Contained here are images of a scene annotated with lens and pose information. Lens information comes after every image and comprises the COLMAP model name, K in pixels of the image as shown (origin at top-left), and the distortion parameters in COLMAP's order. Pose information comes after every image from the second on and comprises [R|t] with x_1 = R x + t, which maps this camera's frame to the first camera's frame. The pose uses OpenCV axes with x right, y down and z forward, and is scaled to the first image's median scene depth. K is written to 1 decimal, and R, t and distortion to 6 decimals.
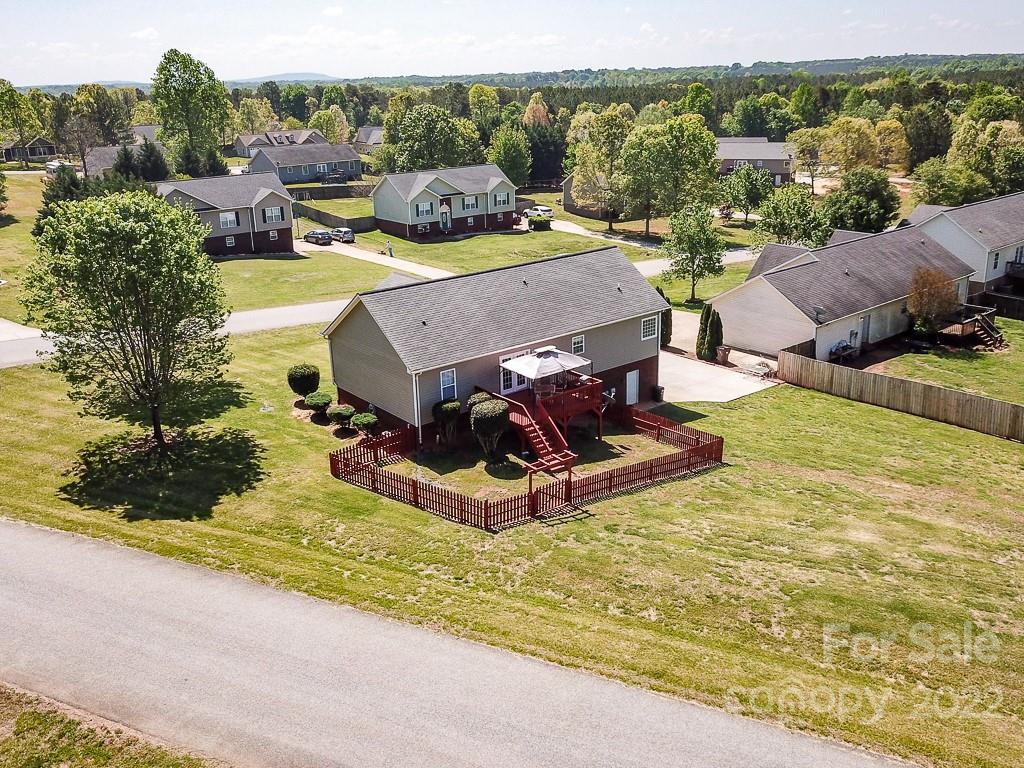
lens RADIAL K [[803.3, 0, 510.1], [0, 803.3, 416.7], [0, 0, 1]] dist [0.030077, -0.000101]
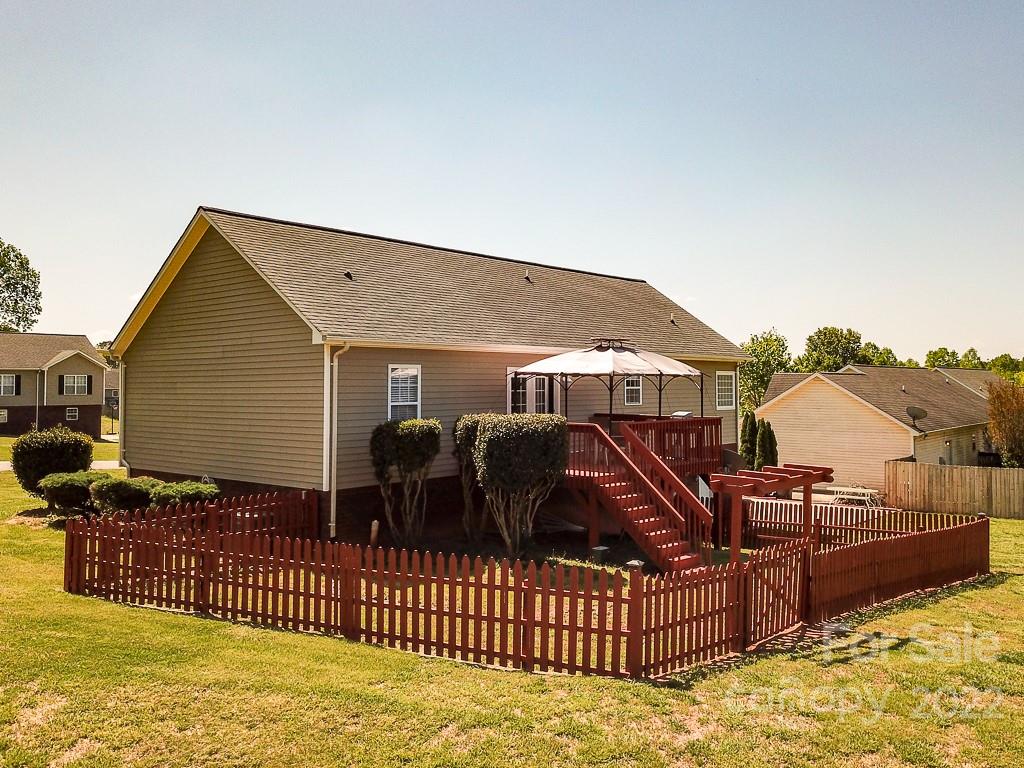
lens RADIAL K [[866.2, 0, 560.4], [0, 866.2, 381.4], [0, 0, 1]] dist [0.005649, 0.001069]
pose [[0.976927, 0.021652, 0.212474, -0.088012], [0.054272, 0.937023, -0.345024, 0.107300], [-0.206564, 0.348595, 0.914228, 0.522650]]
